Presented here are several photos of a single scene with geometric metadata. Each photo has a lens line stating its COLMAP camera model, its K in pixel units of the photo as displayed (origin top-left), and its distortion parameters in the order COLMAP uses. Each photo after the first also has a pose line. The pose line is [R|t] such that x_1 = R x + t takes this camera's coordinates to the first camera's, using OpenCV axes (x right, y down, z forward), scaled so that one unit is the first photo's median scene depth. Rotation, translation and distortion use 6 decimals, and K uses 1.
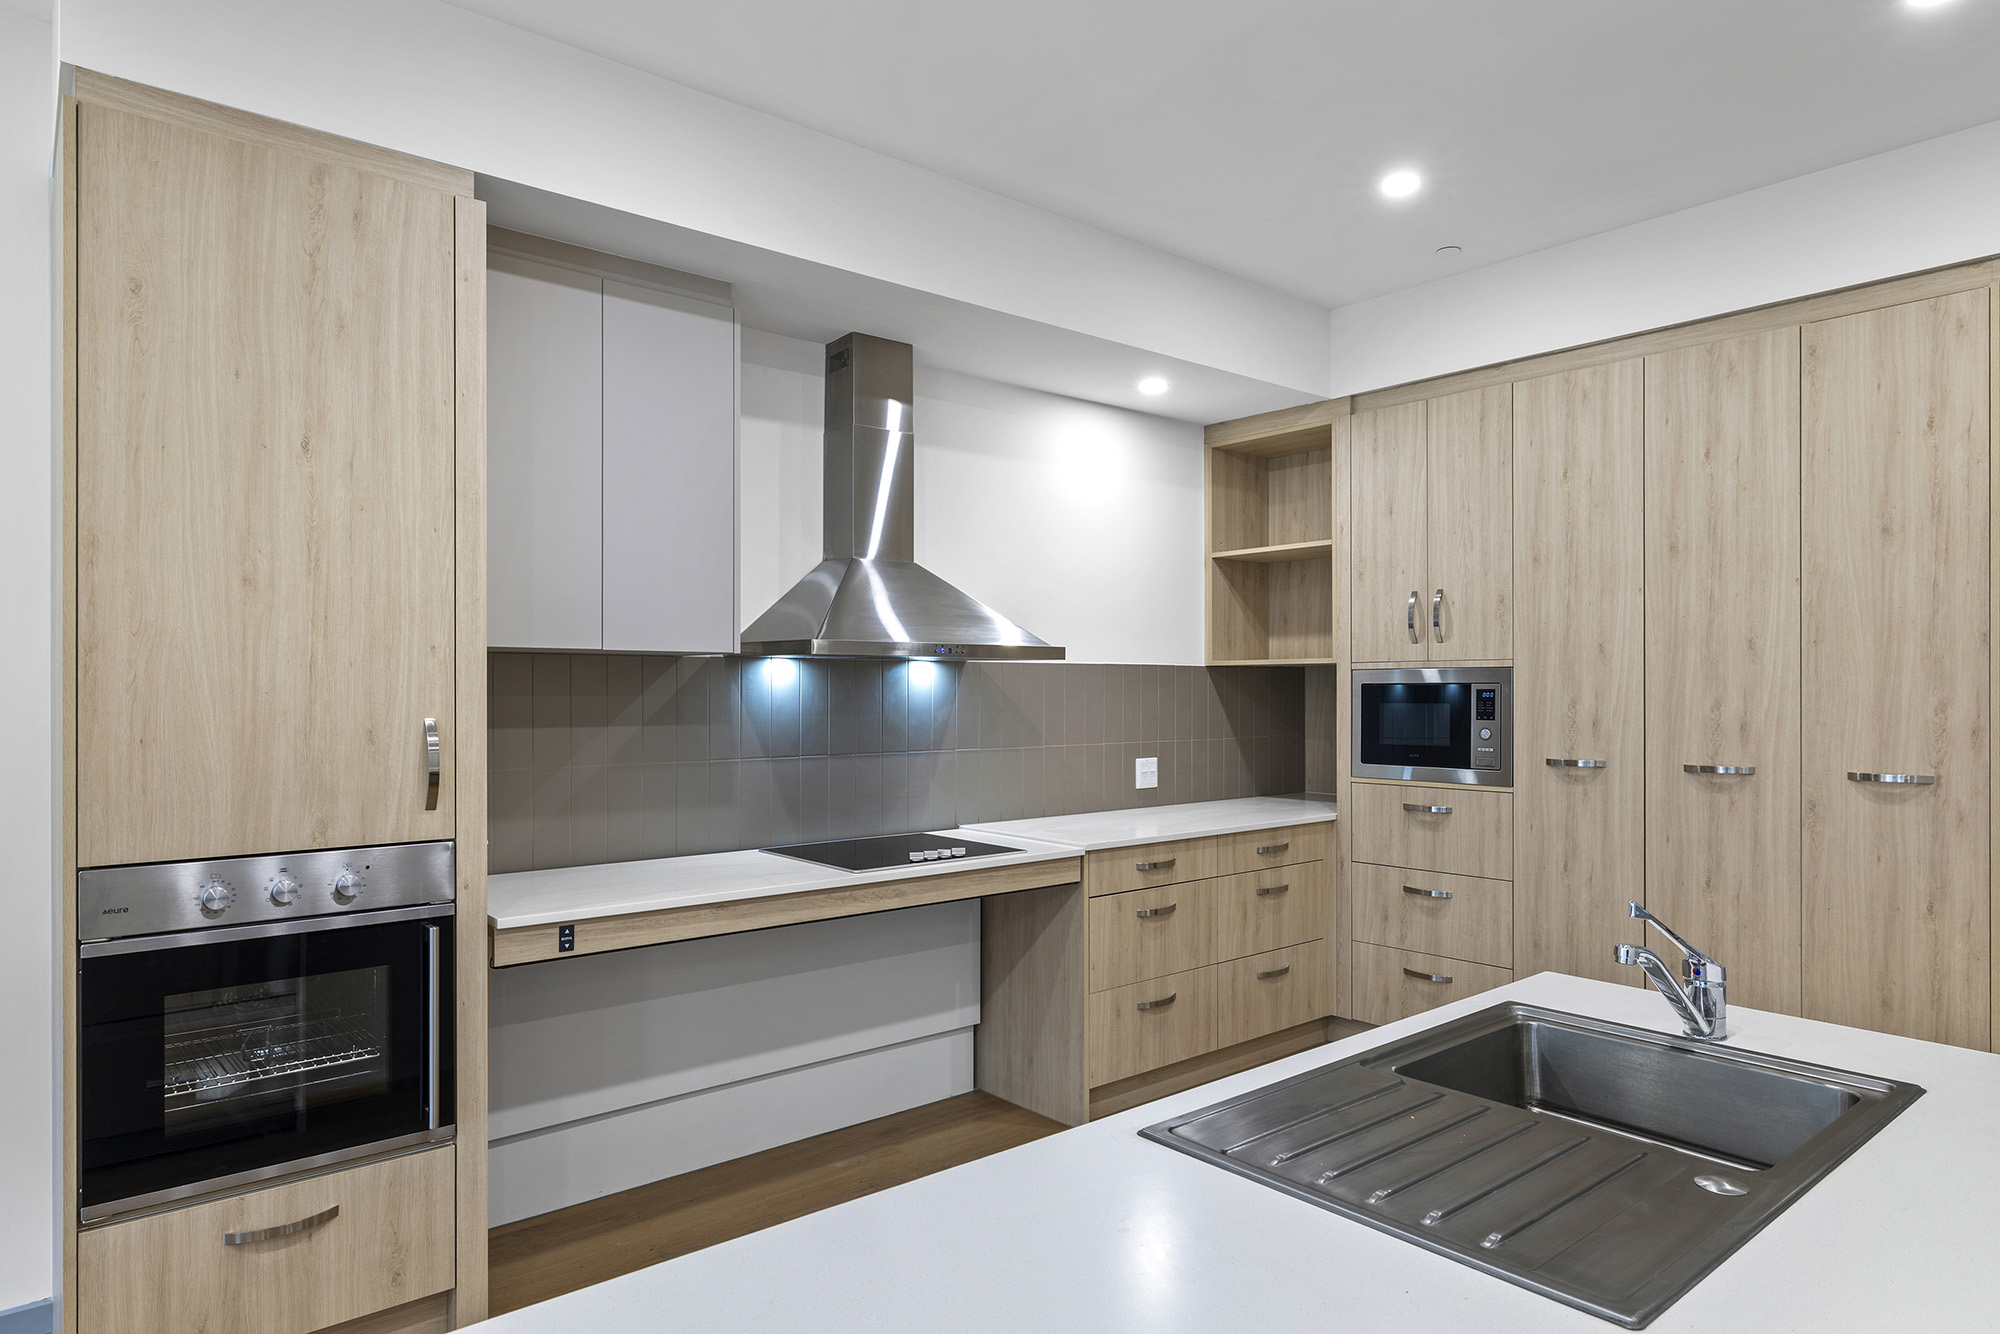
lens RADIAL K [[1172.3, 0, 996.2], [0, 1172.3, 687.2], [0, 0, 1]] dist [0.001721, -0.000062]
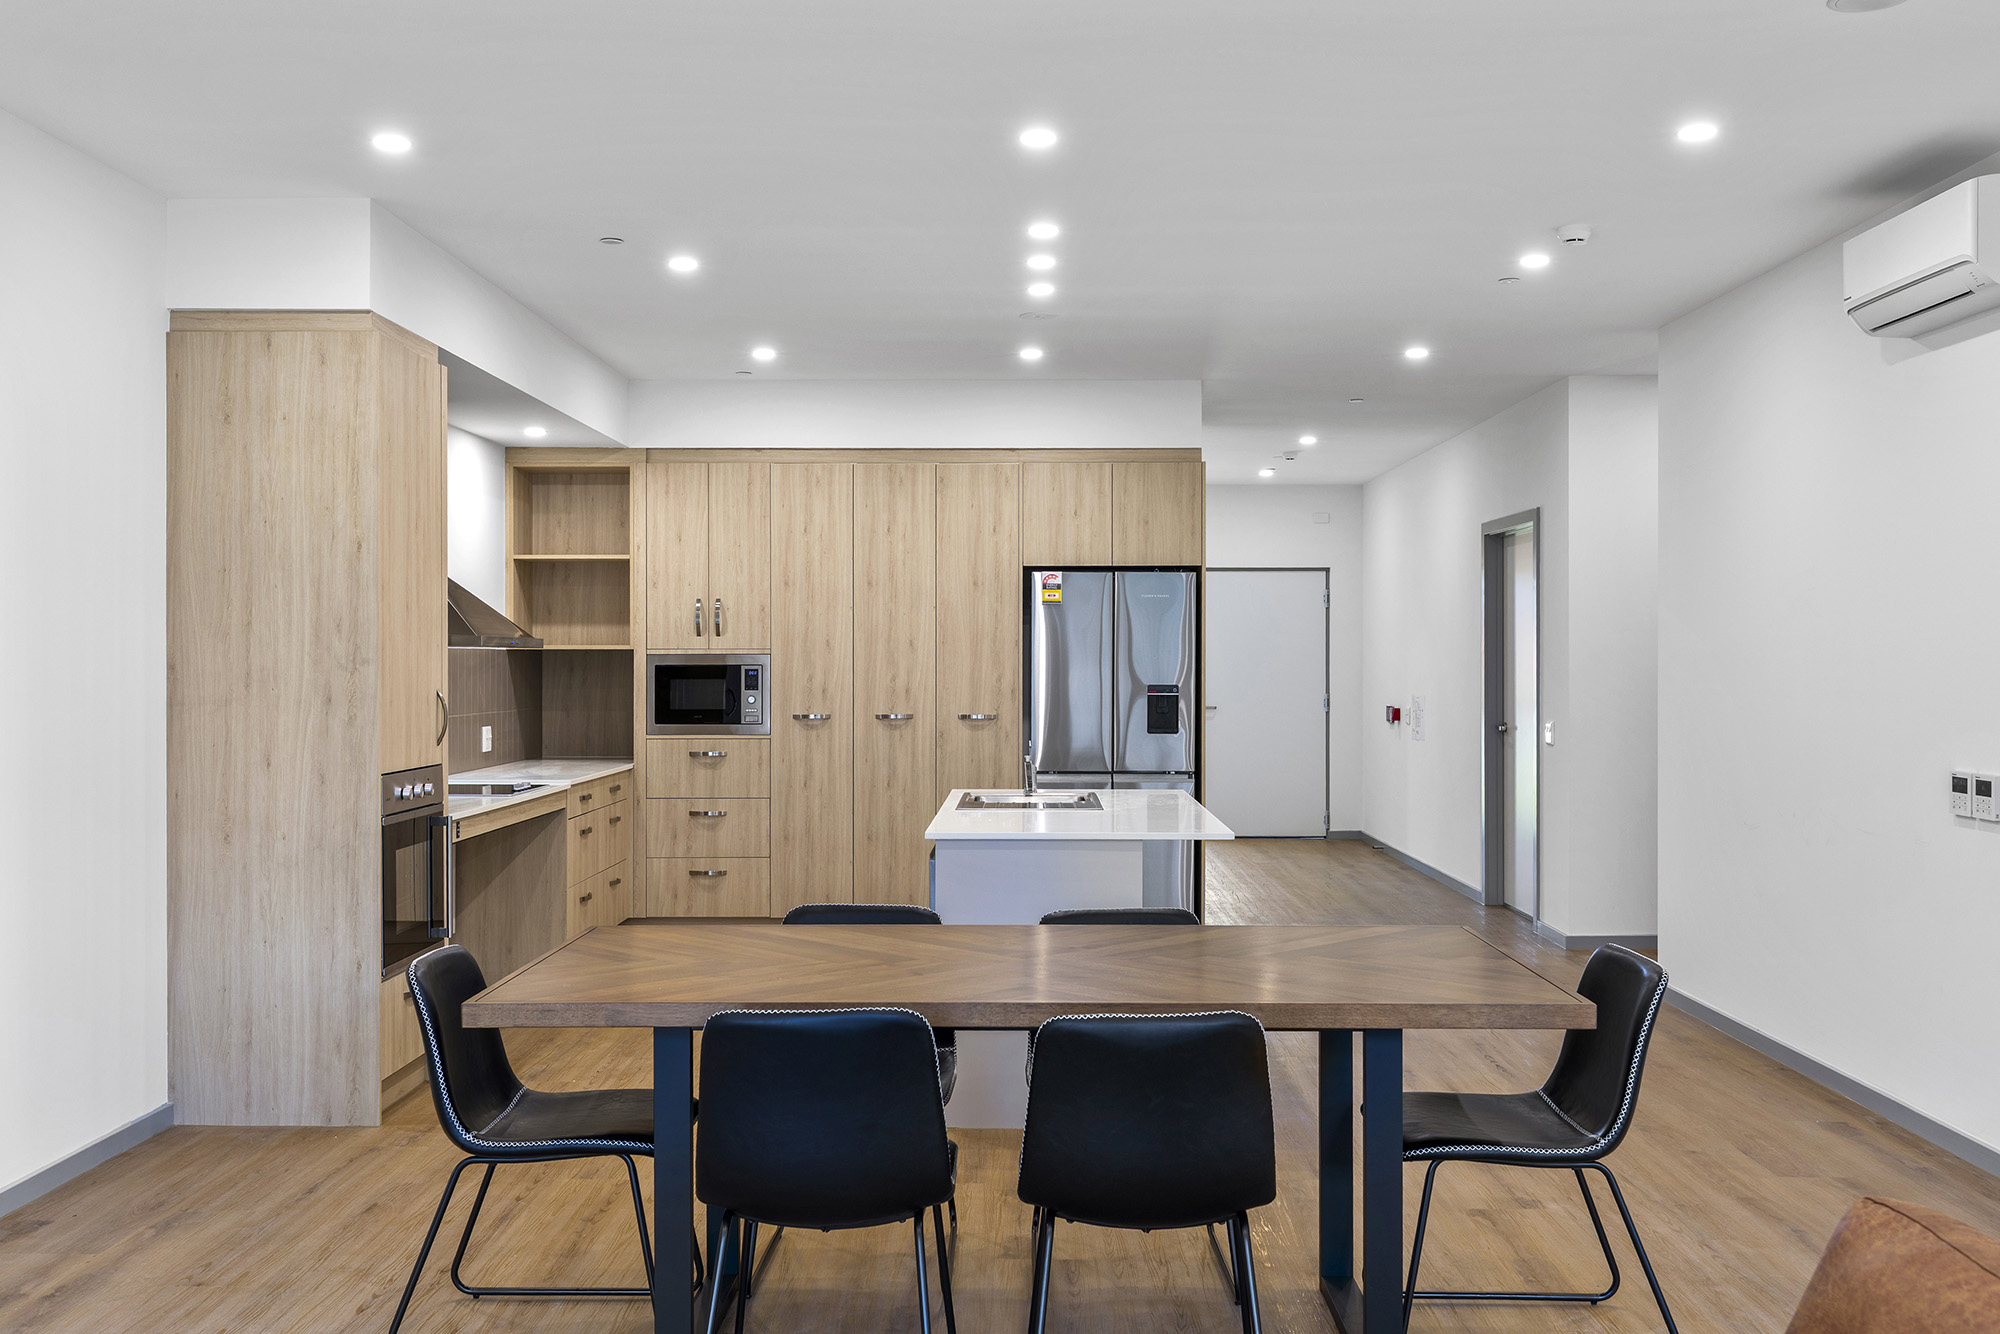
lens RADIAL K [[1905.5, 0, 1000.8], [0, 1905.5, 665.4], [0, 0, 1]] dist [-0.000156, 0.000000]
pose [[0.652207, 0.000103, 0.758041, -1.158511], [-0.001182, 0.999999, 0.000882, -0.005081], [-0.758040, -0.001471, 0.652206, -0.771057]]
